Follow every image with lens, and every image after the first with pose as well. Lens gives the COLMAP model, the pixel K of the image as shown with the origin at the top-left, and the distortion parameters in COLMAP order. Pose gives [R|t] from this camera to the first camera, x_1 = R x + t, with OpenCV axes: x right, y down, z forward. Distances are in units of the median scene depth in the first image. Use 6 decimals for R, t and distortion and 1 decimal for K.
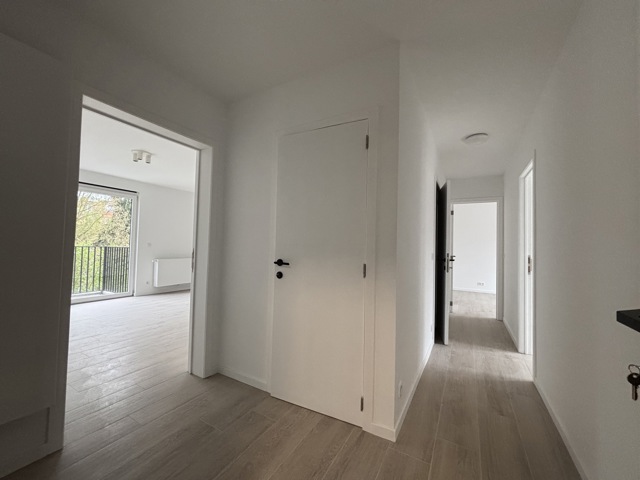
lens RADIAL K [[257.0, 0, 318.8], [0, 257.0, 240.0], [0, 0, 1]] dist [0.001658, -0.000999]
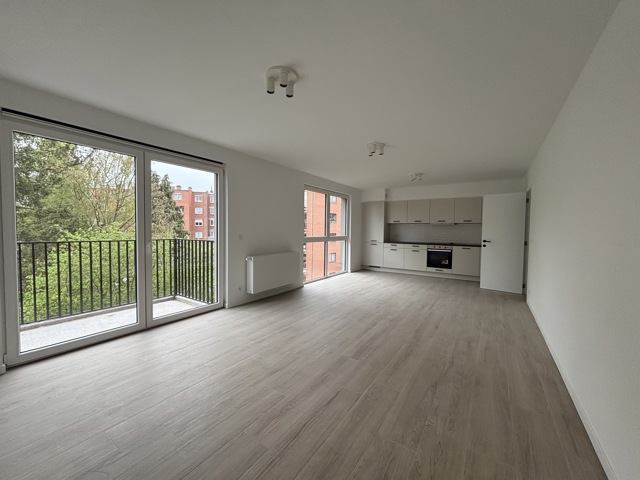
lens RADIAL K [[257.0, 0, 316.5], [0, 257.0, 233.9], [0, 0, 1]] dist [0.001658, -0.000999]
pose [[0.996117, -0.011006, -0.087346, -0.383153], [0.014611, 0.999063, 0.040735, -0.015593], [0.086815, -0.041853, 0.995345, 0.300654]]
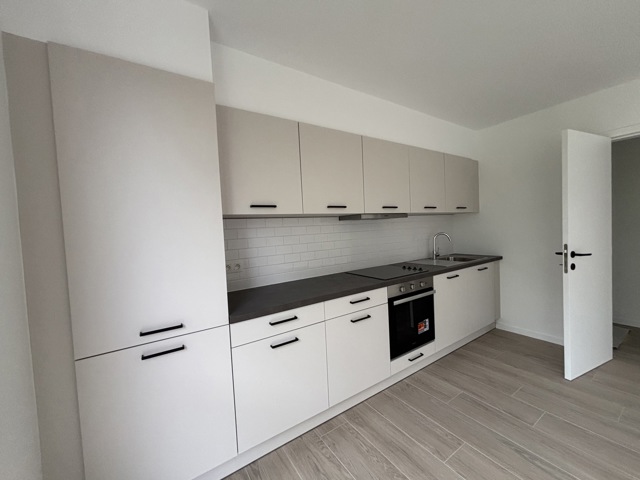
lens RADIAL K [[257.0, 0, 322.1], [0, 257.0, 240.3], [0, 0, 1]] dist [0.001658, -0.000999]
pose [[0.452562, -0.084203, 0.887748, -0.319675], [0.037418, 0.996448, 0.075437, -0.000681], [-0.890947, -0.000922, 0.454106, 1.429168]]
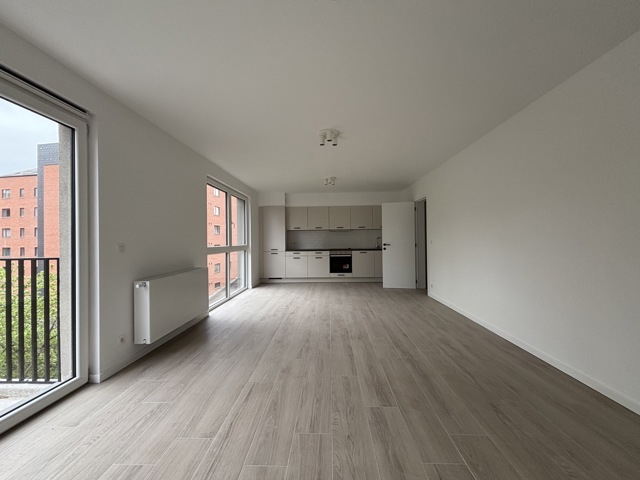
lens RADIAL K [[257.0, 0, 317.9], [0, 257.0, 236.7], [0, 0, 1]] dist [0.001658, -0.000999]
pose [[0.887970, -0.028277, 0.459031, -0.568809], [0.021317, 0.999566, 0.020340, -0.001453], [-0.459407, -0.008276, 0.888187, 0.488258]]
